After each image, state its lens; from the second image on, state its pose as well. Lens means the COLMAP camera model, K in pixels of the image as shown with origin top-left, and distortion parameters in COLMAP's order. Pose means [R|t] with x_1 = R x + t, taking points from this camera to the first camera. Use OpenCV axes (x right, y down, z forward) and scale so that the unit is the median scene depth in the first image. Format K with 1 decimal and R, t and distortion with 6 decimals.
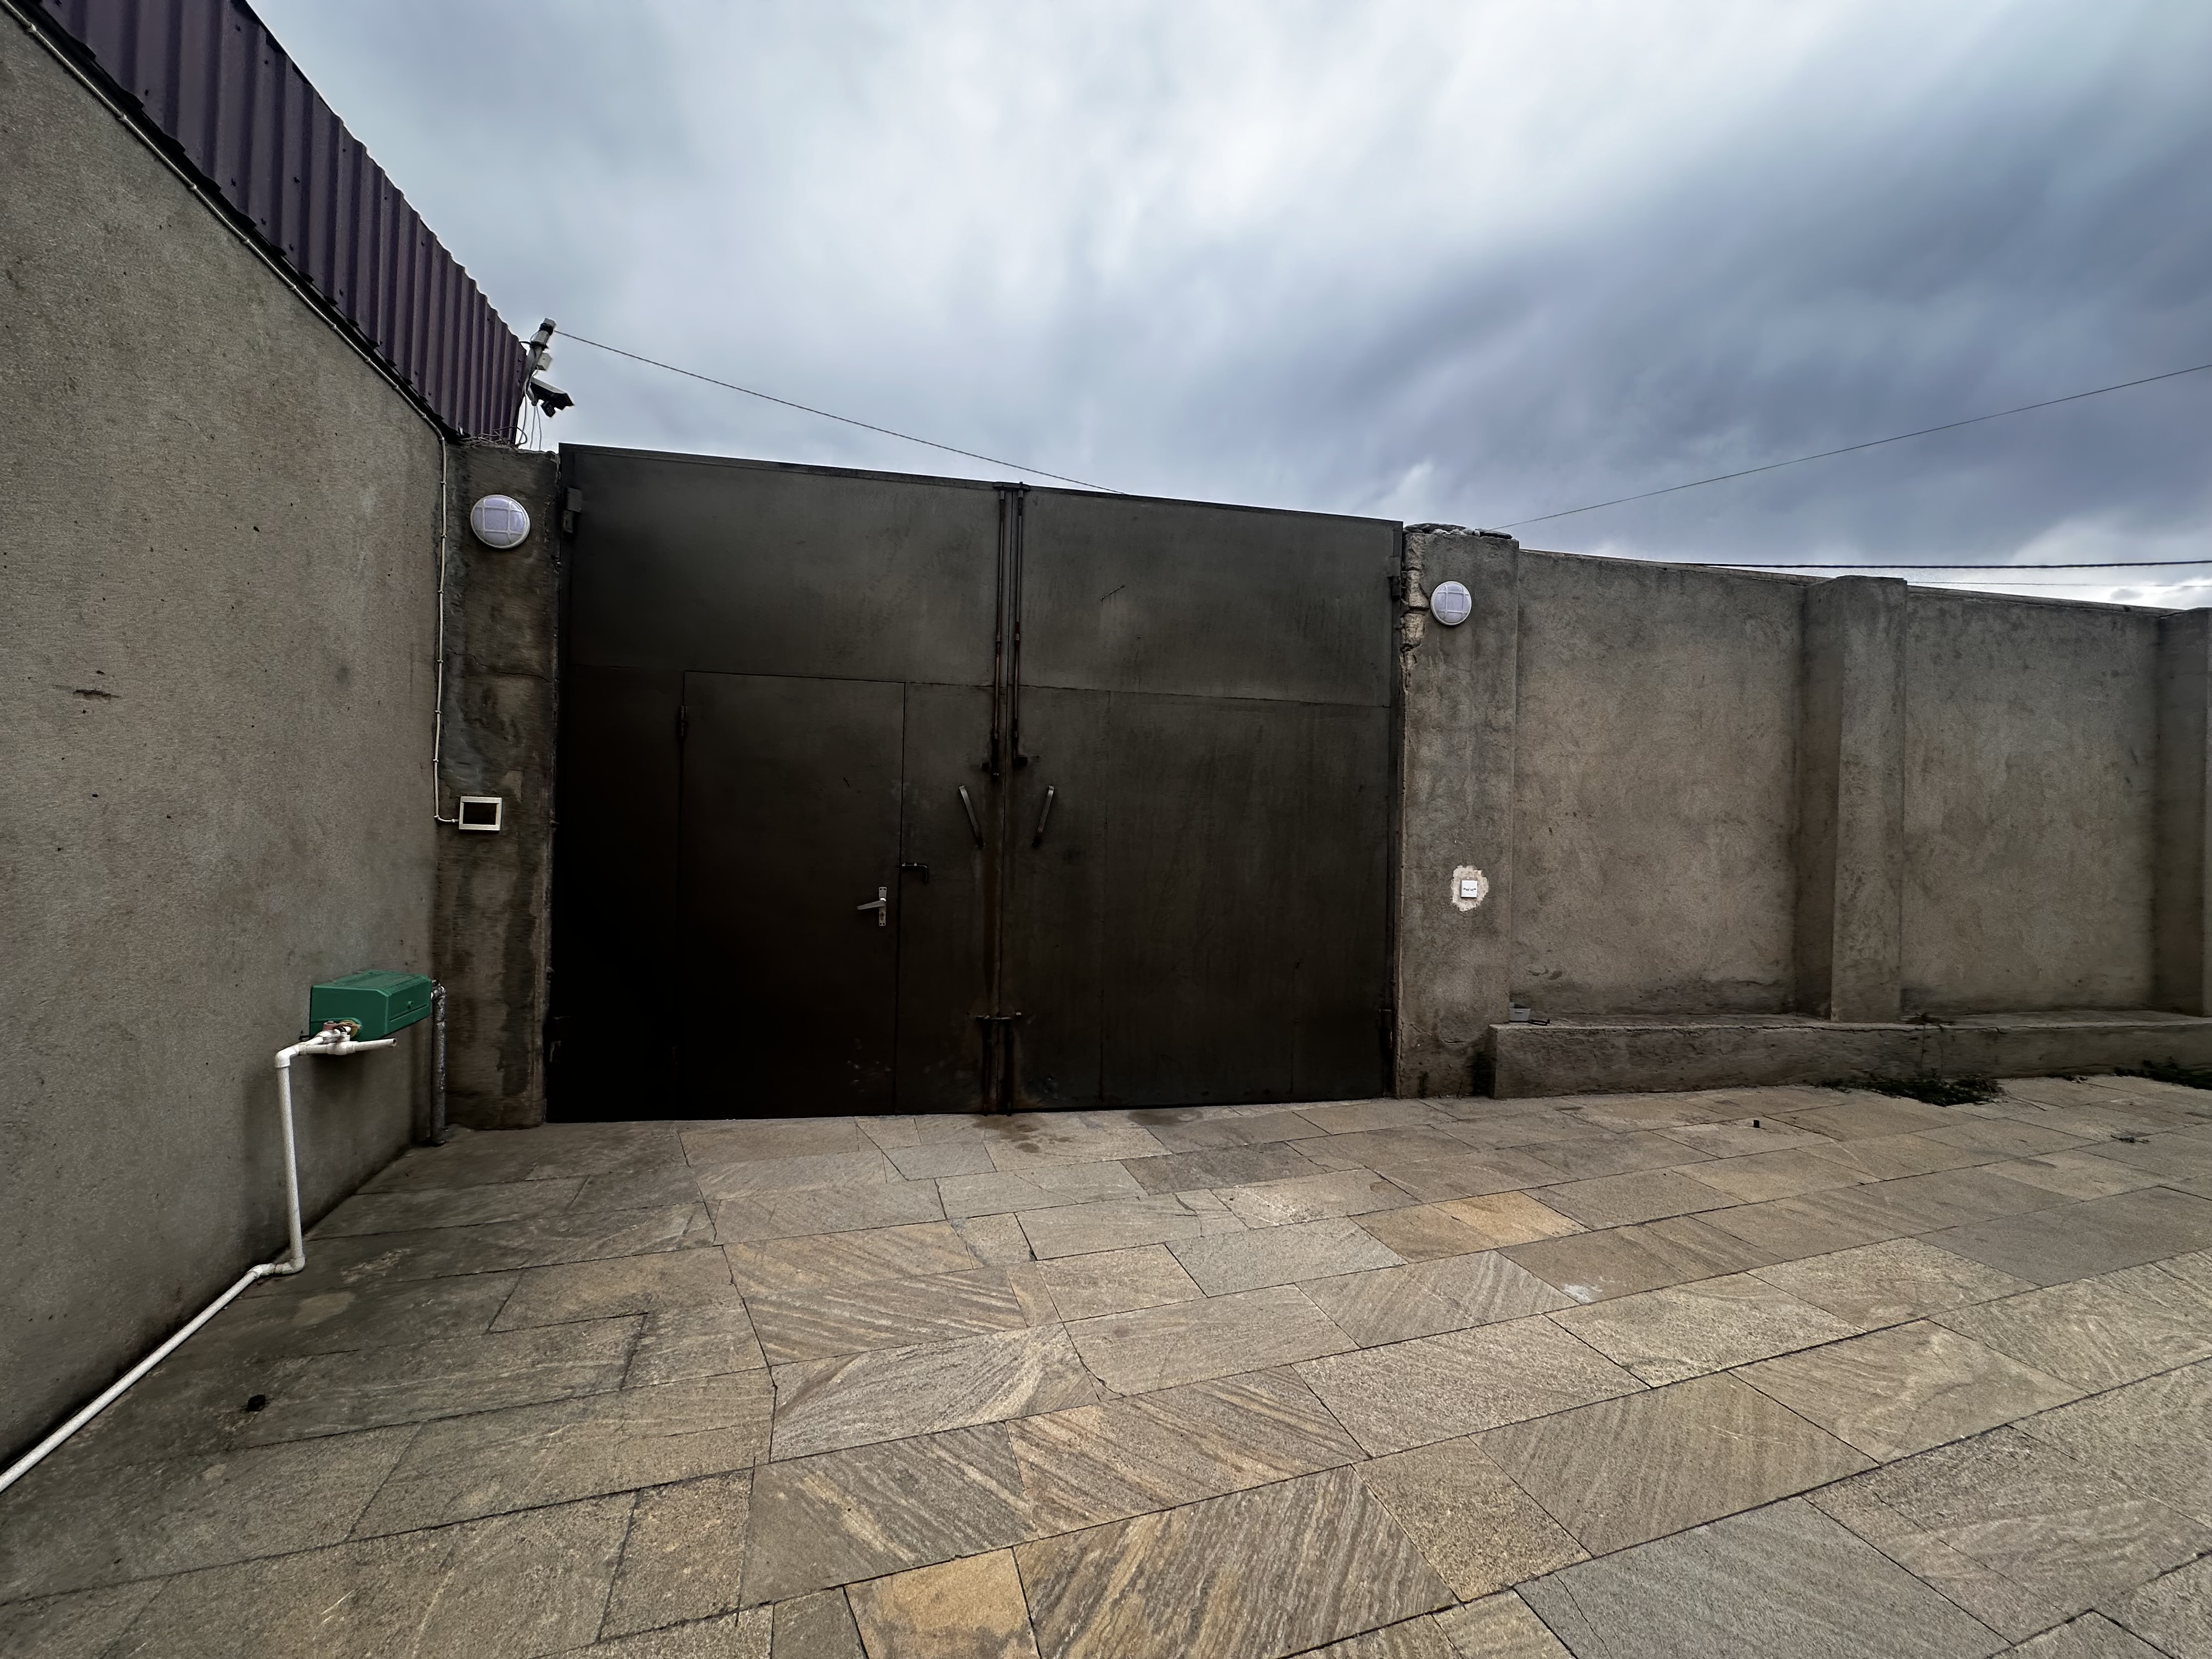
lens RADIAL K [[890.3, 0, 1099.2], [0, 890.3, 816.6], [0, 0, 1]] dist [0.004212, -0.000219]
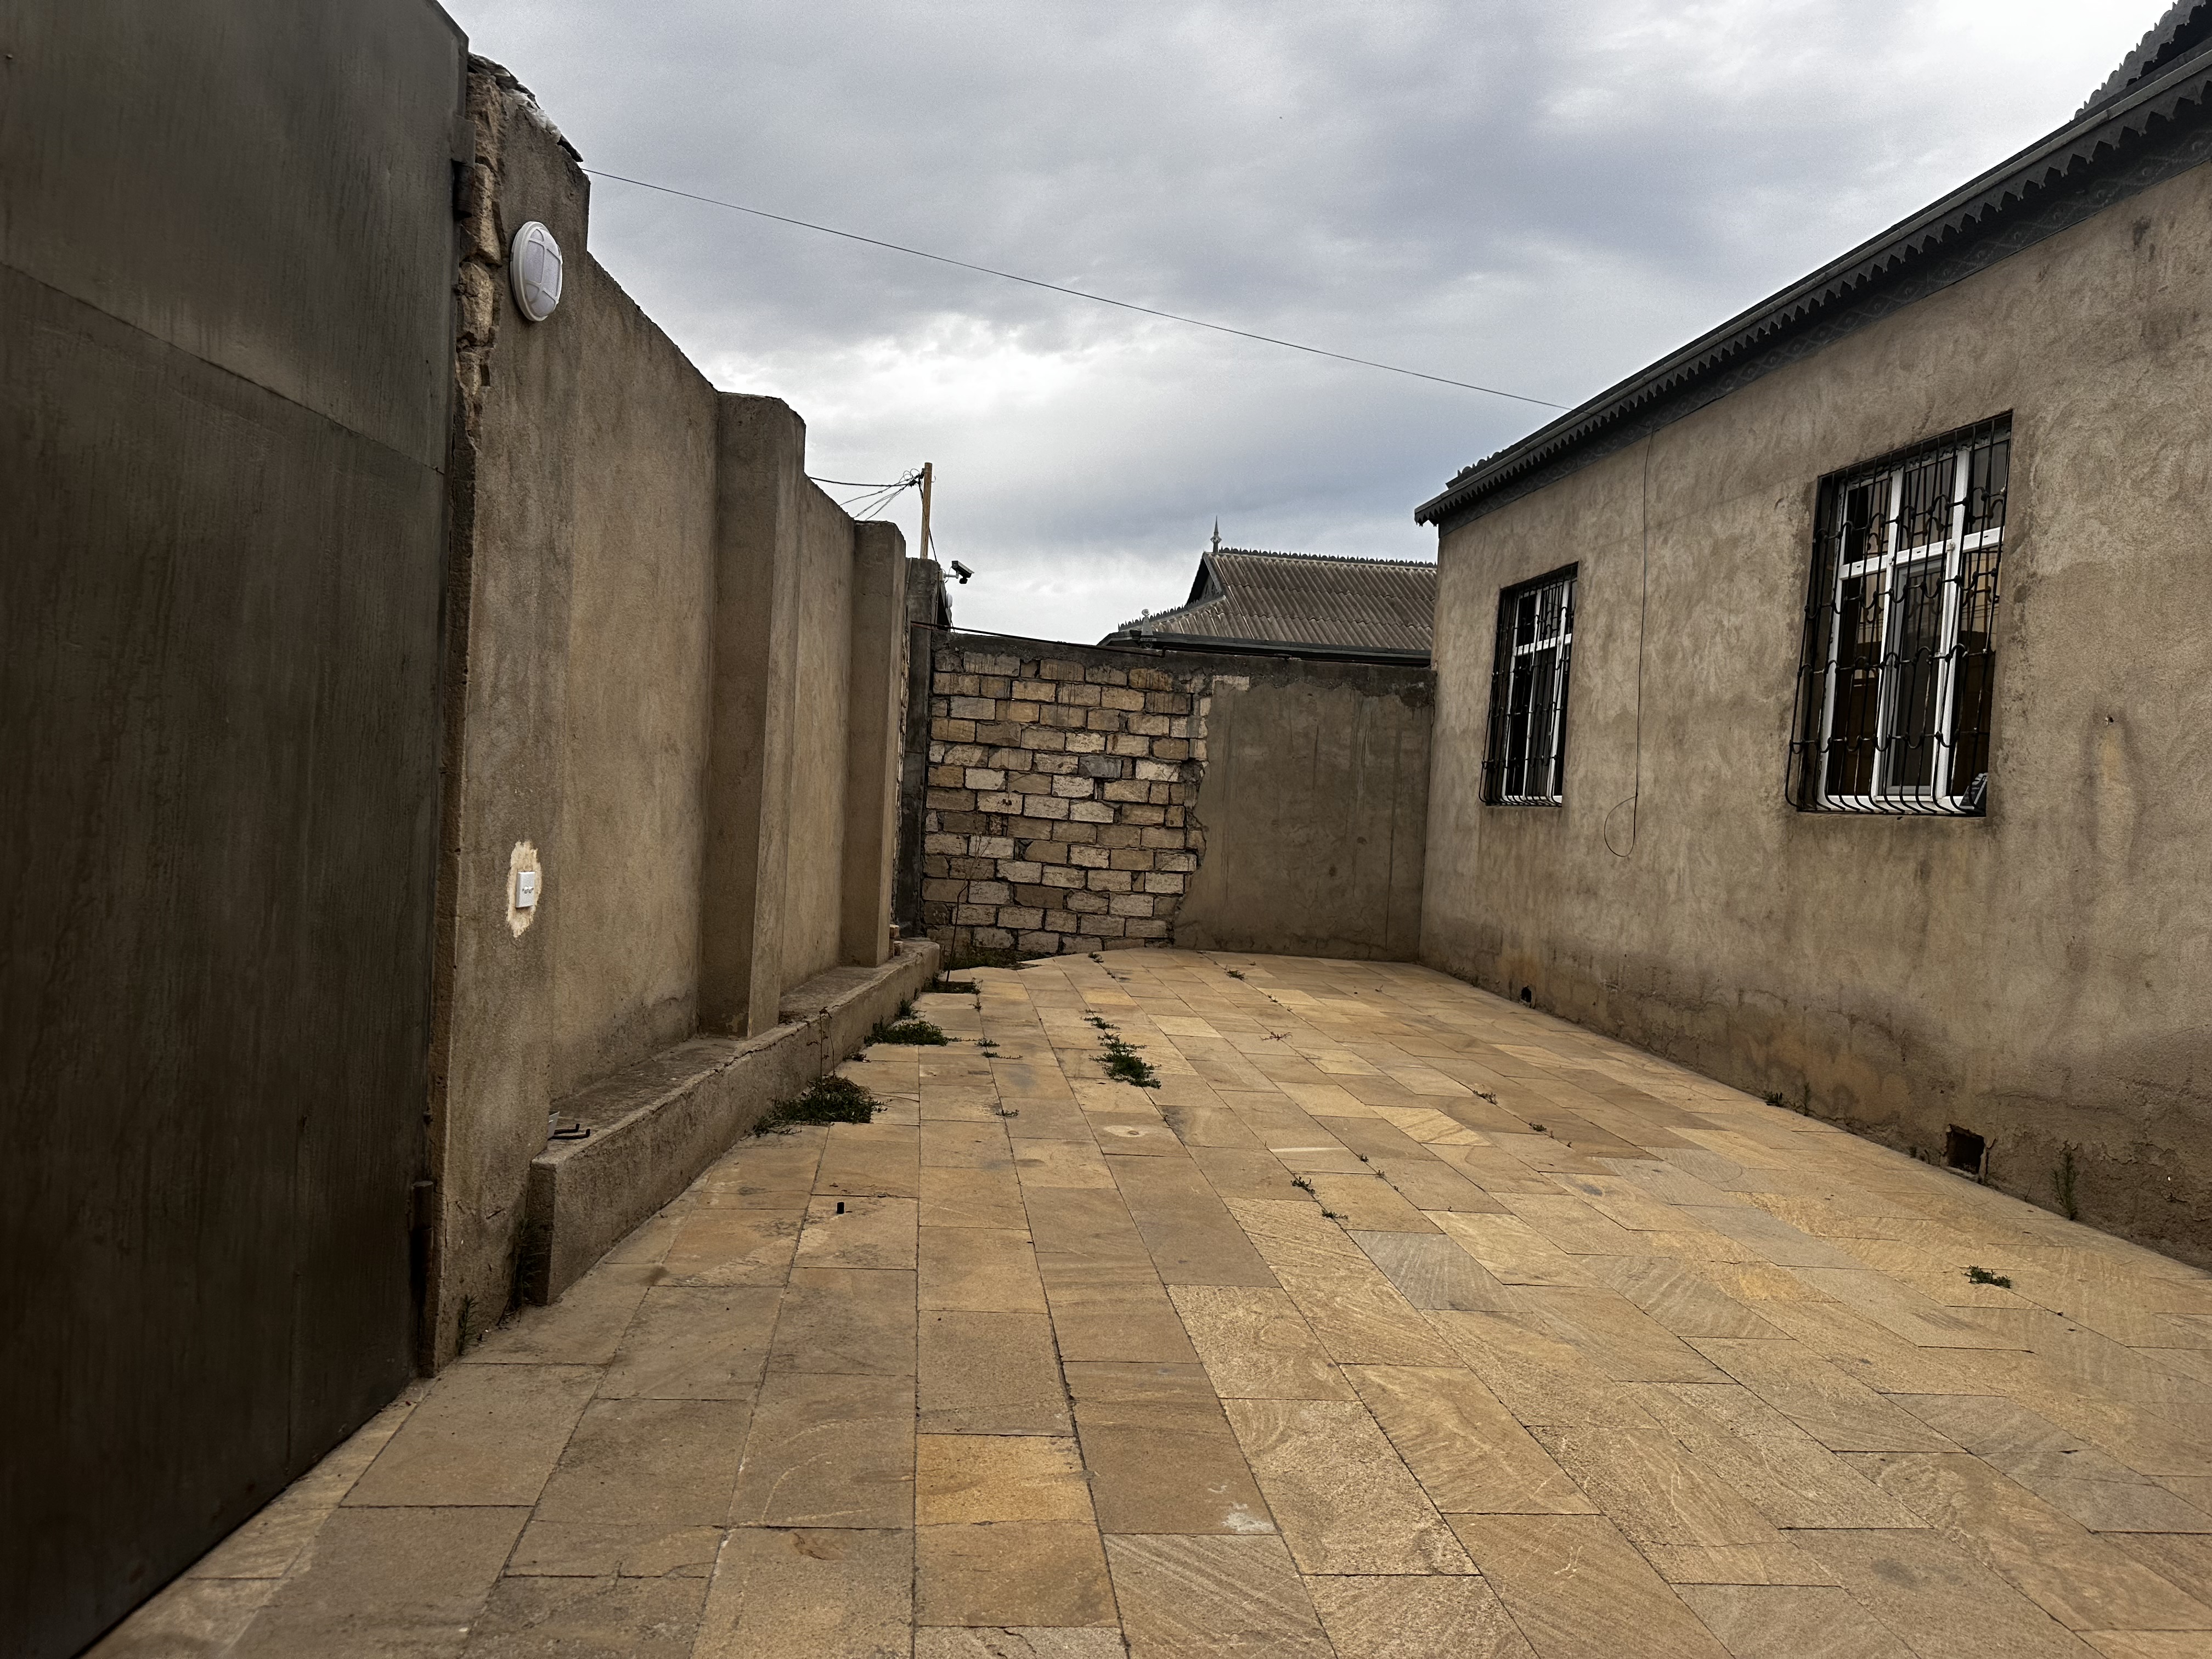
lens RADIAL K [[1563.2, 0, 1100.0], [0, 1563.2, 824.0], [0, 0, 1]] dist [0.031646, -0.019589]
pose [[0.218354, -0.028974, 0.975440, -0.405254], [-0.059078, 0.997333, 0.042849, -0.009713], [-0.974080, -0.066983, 0.216059, 0.624009]]
